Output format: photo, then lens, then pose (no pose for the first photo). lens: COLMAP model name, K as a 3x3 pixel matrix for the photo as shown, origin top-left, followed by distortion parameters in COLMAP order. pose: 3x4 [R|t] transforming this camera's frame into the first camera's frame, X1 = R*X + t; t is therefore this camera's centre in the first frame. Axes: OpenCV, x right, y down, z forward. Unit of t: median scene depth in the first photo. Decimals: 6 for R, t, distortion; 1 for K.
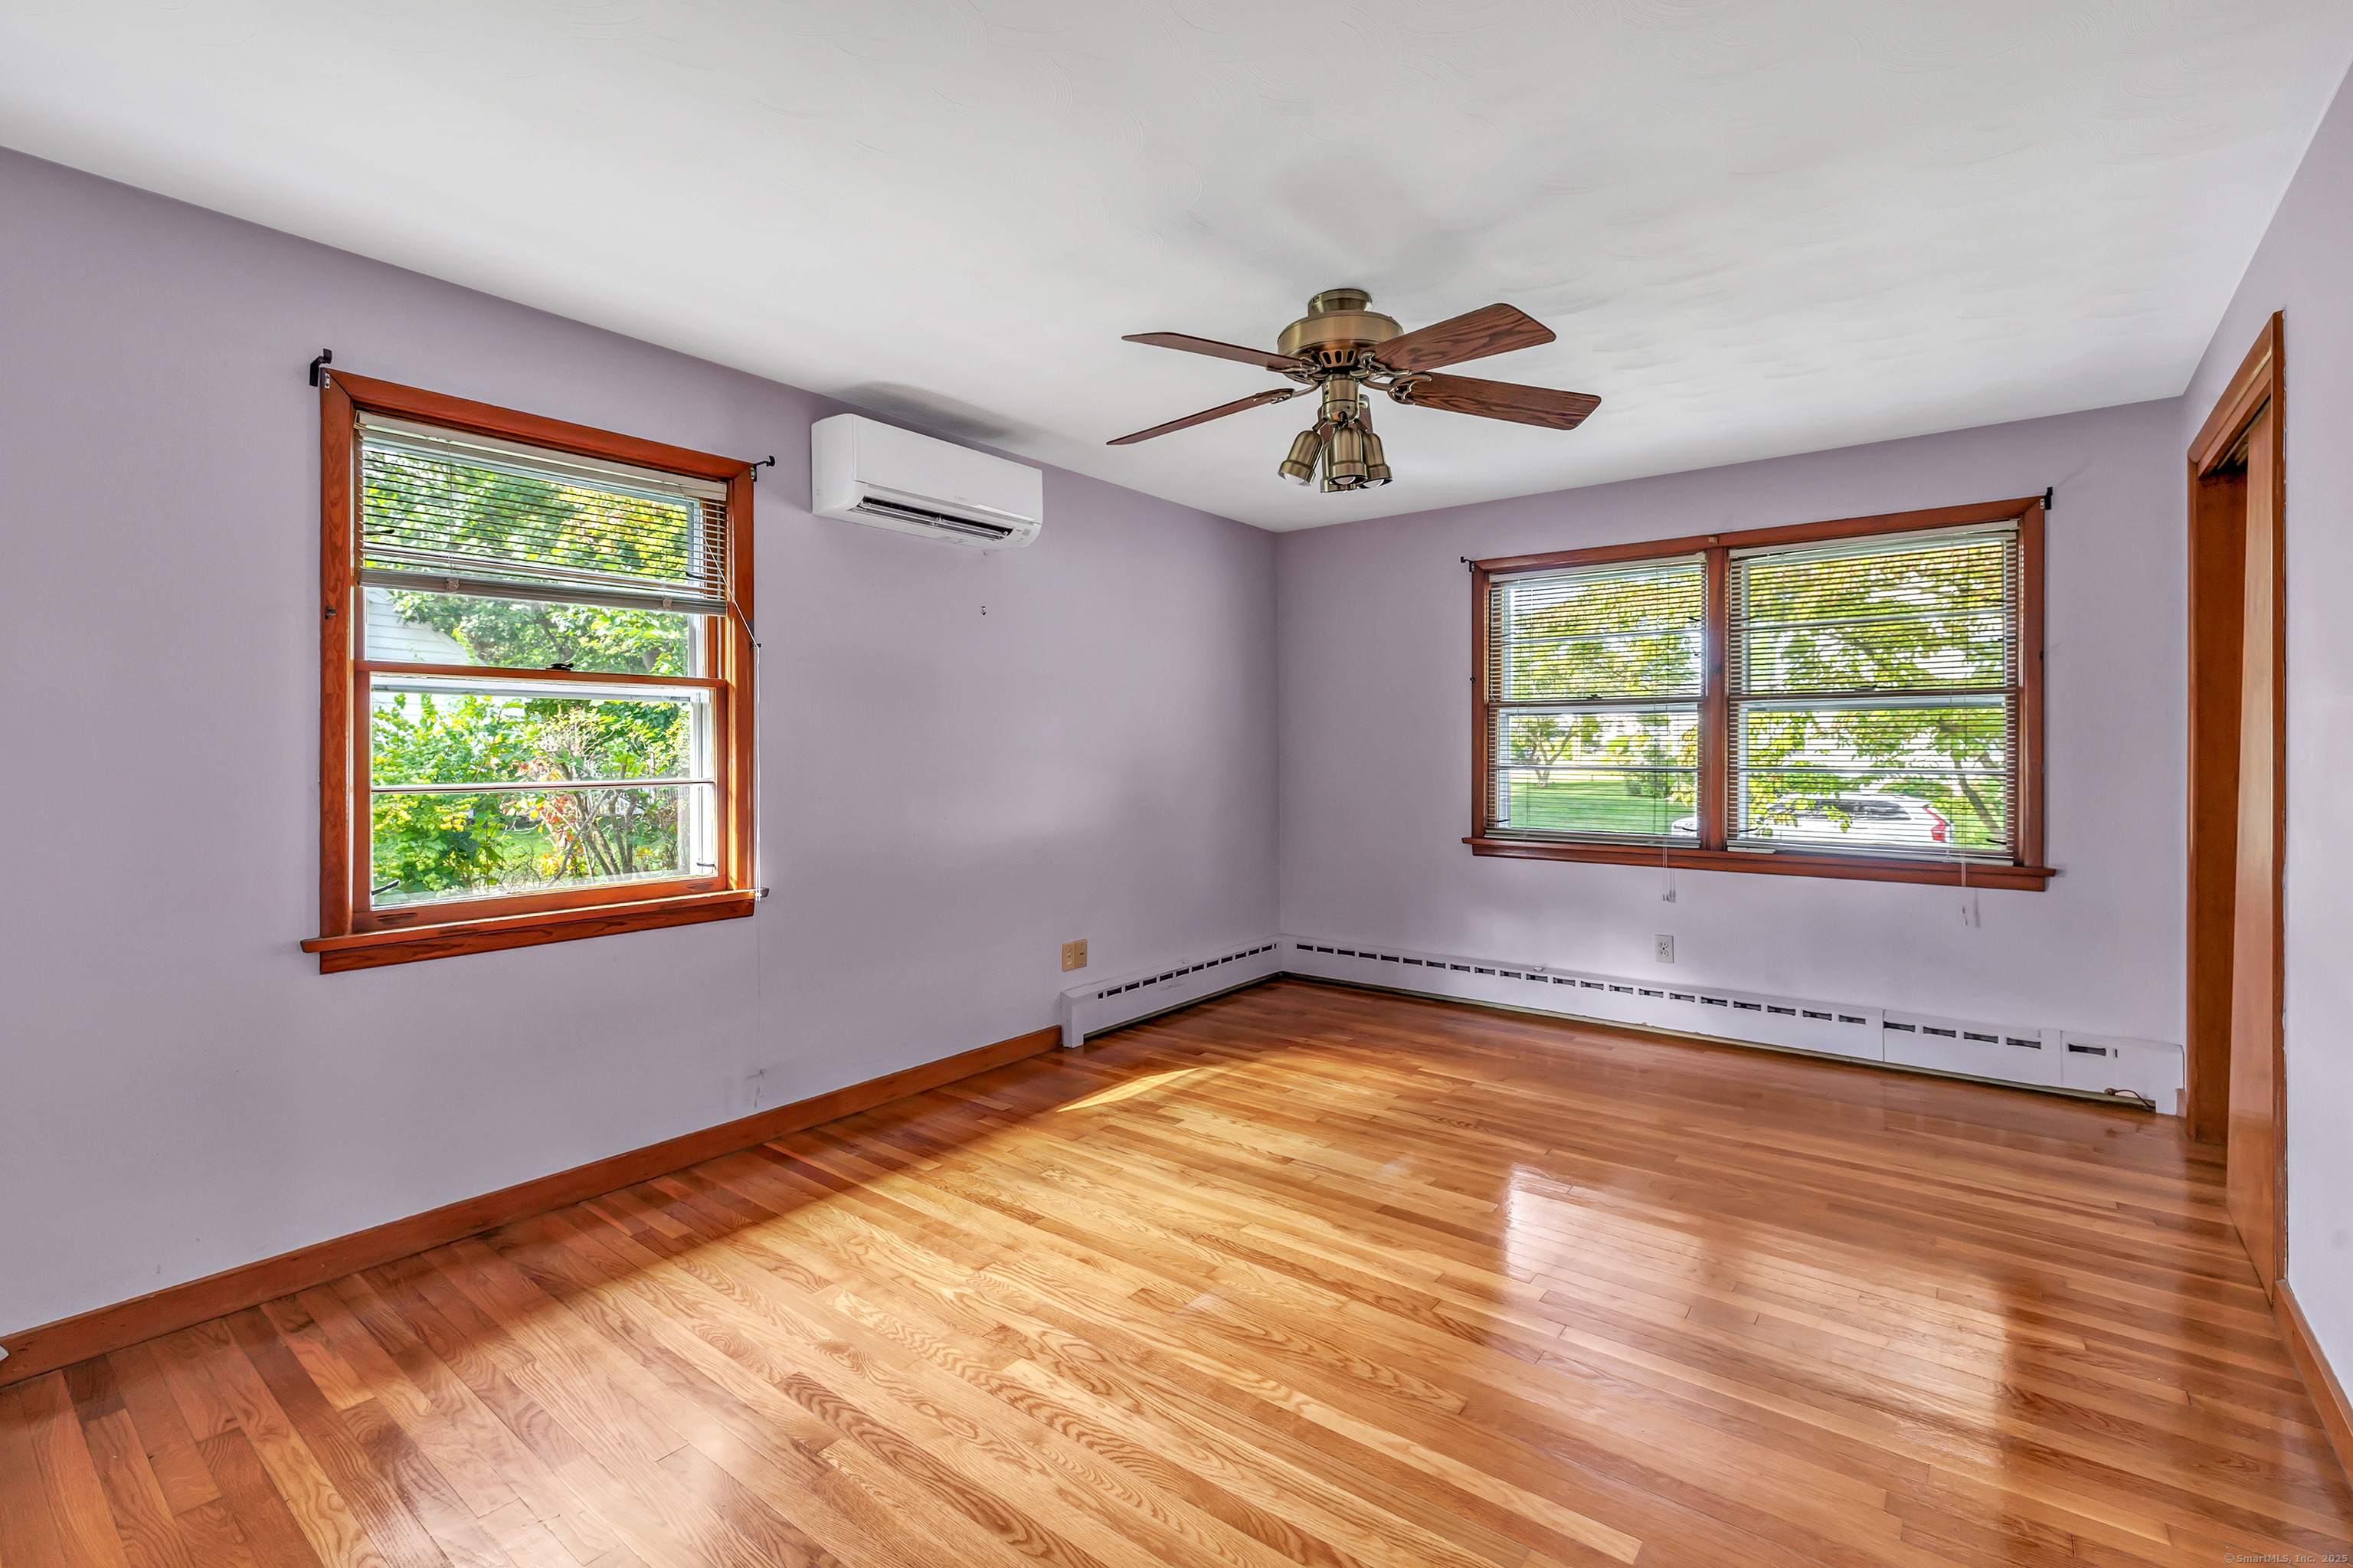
lens RADIAL K [[1048.3, 0, 1172.5], [0, 1048.3, 759.4], [0, 0, 1]] dist [-0.000308, 0.000335]
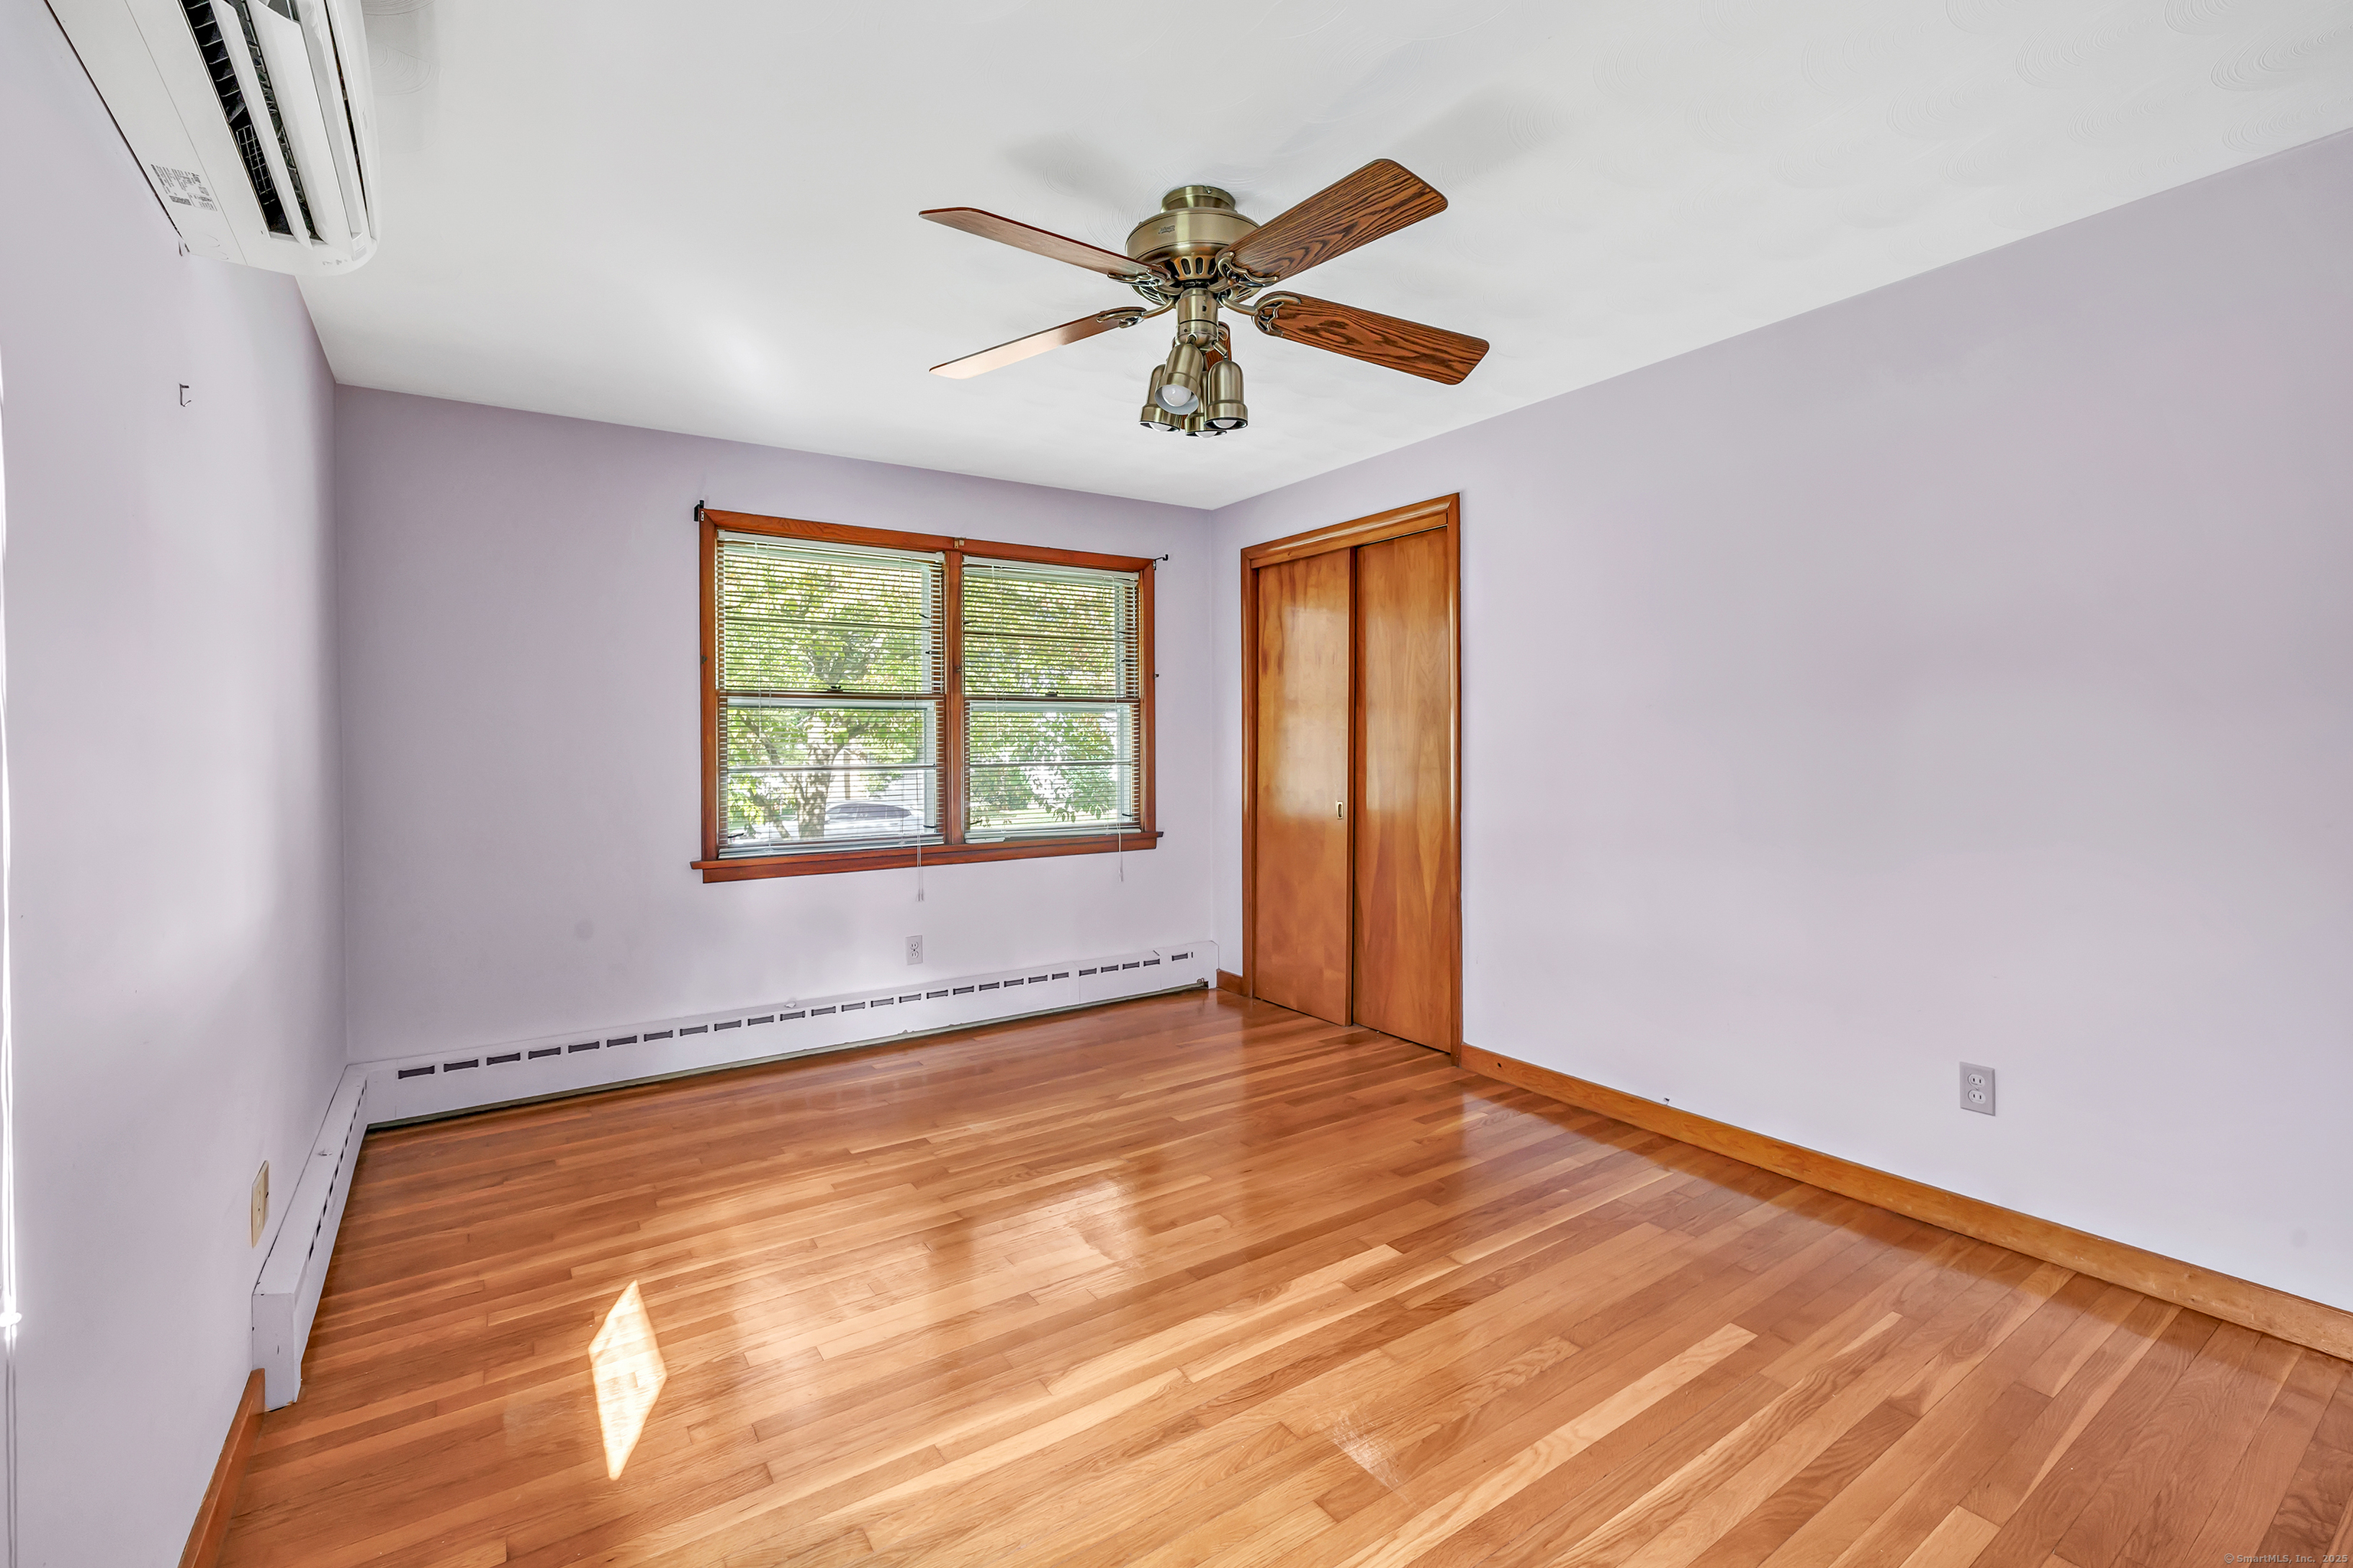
lens RADIAL K [[1048.3, 0, 1172.5], [0, 1048.3, 759.4], [0, 0, 1]] dist [-0.000308, 0.000335]
pose [[0.309221, -0.005535, 0.950974, -0.442183], [0.027247, 0.999624, -0.003041, 0.014604], [-0.950600, 0.026851, 0.309256, 0.547753]]
